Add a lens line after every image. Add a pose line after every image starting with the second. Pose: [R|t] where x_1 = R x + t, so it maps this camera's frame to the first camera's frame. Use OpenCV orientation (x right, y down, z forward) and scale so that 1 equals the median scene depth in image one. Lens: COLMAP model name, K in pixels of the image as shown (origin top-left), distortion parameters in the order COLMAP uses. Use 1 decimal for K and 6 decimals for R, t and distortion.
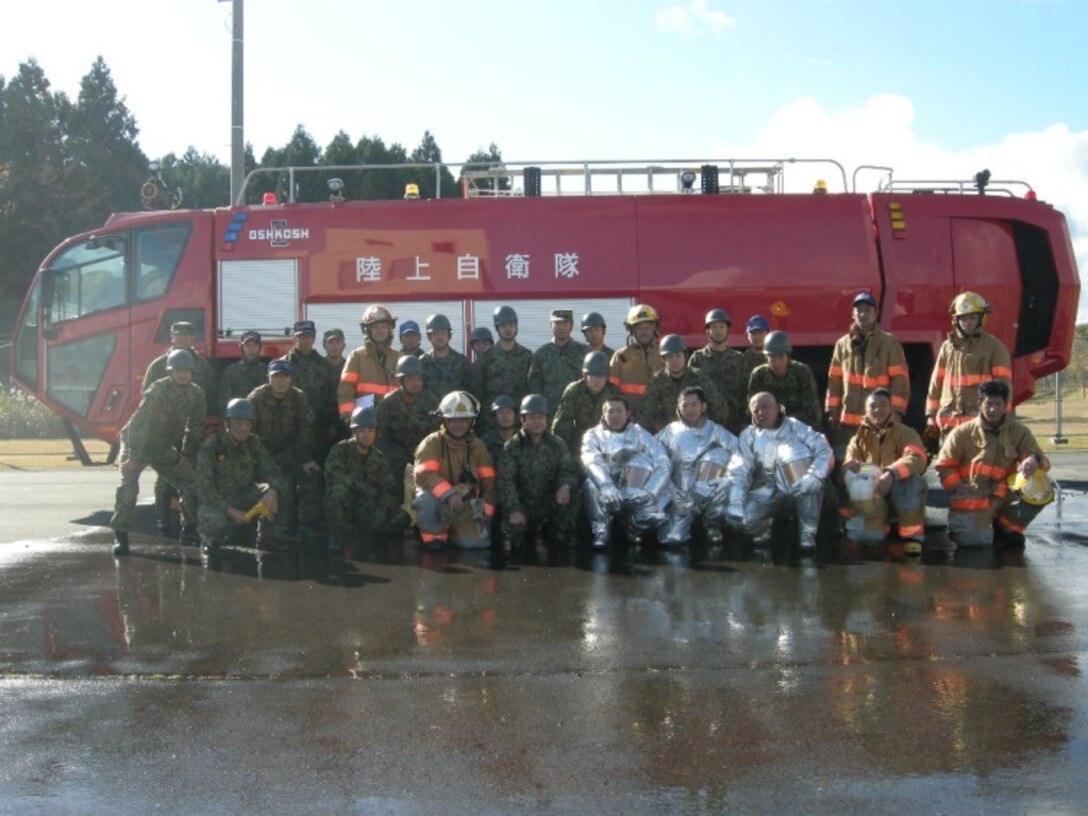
lens RADIAL K [[1153.9, 0, 544.0], [0, 1153.9, 408.0], [0, 0, 1]] dist [-0.149182, 0.003680]
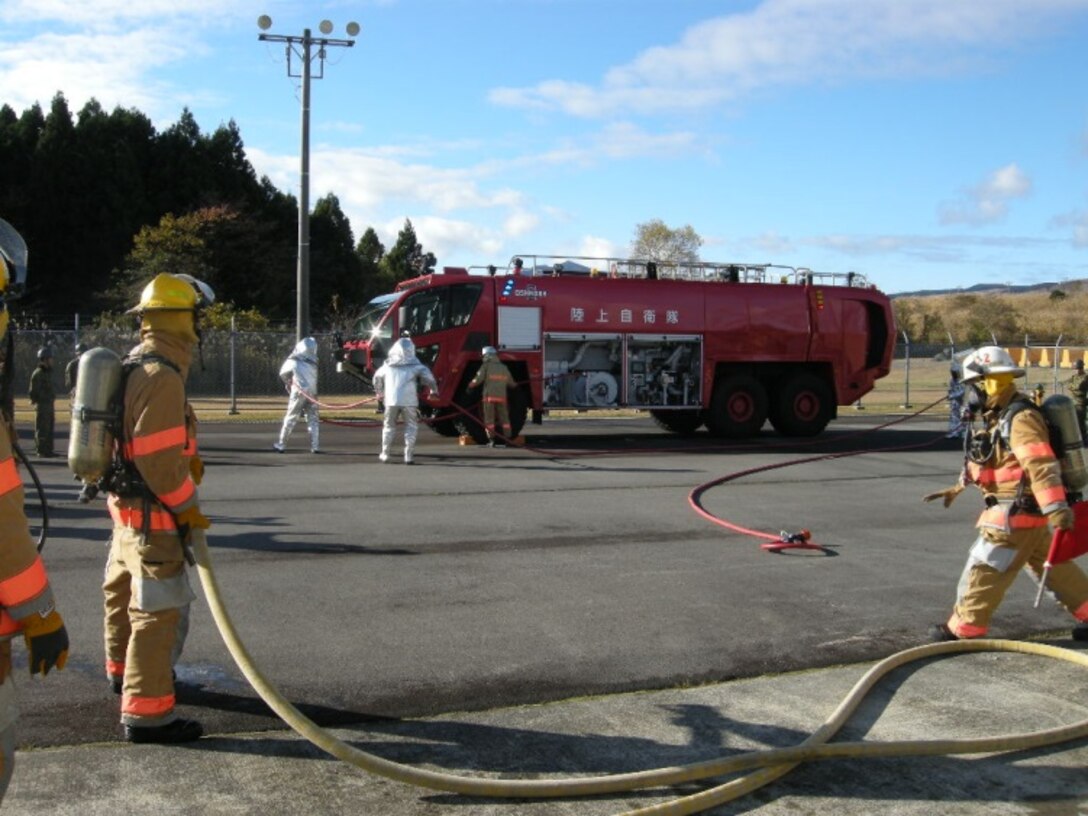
lens RADIAL K [[1153.9, 0, 544.0], [0, 1153.9, 408.0], [0, 0, 1]] dist [-0.149182, 0.003680]
pose [[0.938122, 0.008331, 0.346206, -0.824791], [-0.023280, 0.998966, 0.039044, -0.040420], [-0.345522, -0.044688, 0.937346, -0.719289]]
